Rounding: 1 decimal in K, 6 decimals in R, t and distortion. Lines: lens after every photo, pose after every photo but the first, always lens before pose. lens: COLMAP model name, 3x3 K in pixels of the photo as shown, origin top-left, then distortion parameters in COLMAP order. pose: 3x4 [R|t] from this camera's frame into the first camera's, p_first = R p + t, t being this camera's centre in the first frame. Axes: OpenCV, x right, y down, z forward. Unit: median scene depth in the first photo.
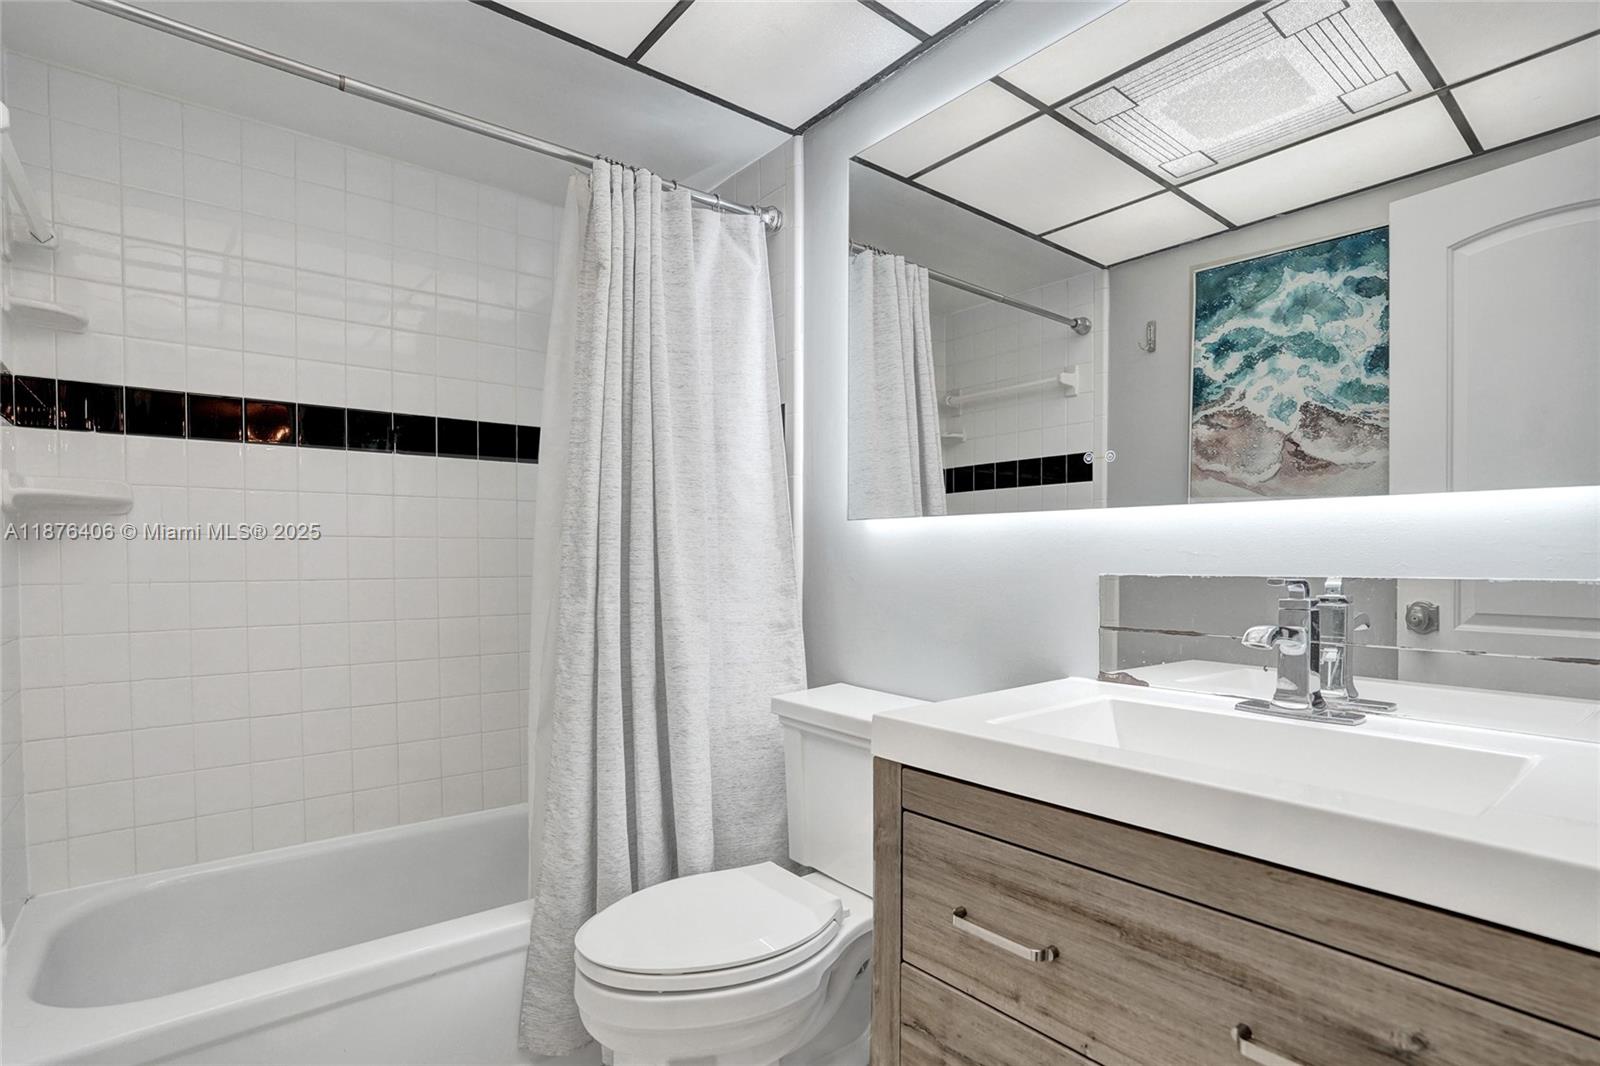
lens RADIAL K [[777.1, 0, 791.9], [0, 777.1, 542.3], [0, 0, 1]] dist [-0.051370, 0.026352]
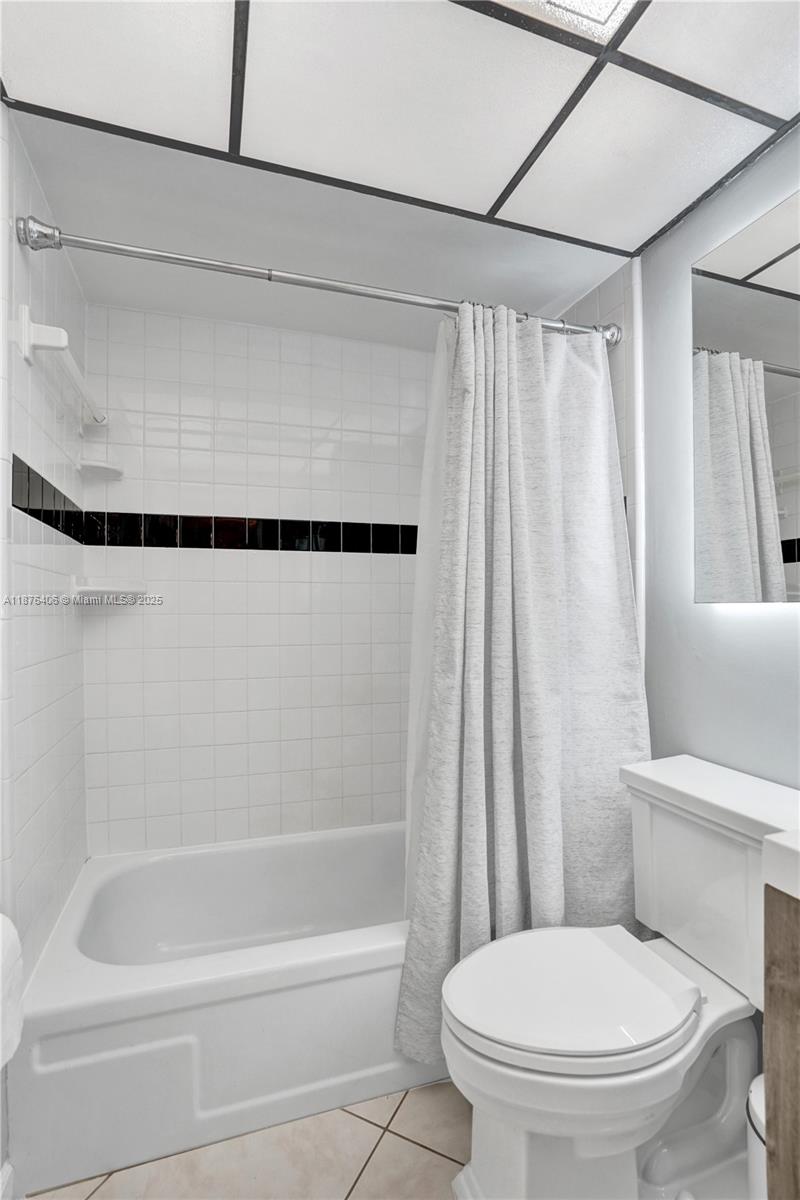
lens RADIAL K [[582.8, 0, 369.4], [0, 582.8, 590.7], [0, 0, 1]] dist [-0.051370, 0.026352]
pose [[0.921309, -0.001994, -0.388827, -0.035001], [-0.006196, 0.999785, -0.019810, -0.029412], [0.388783, 0.020661, 0.921098, 0.113217]]
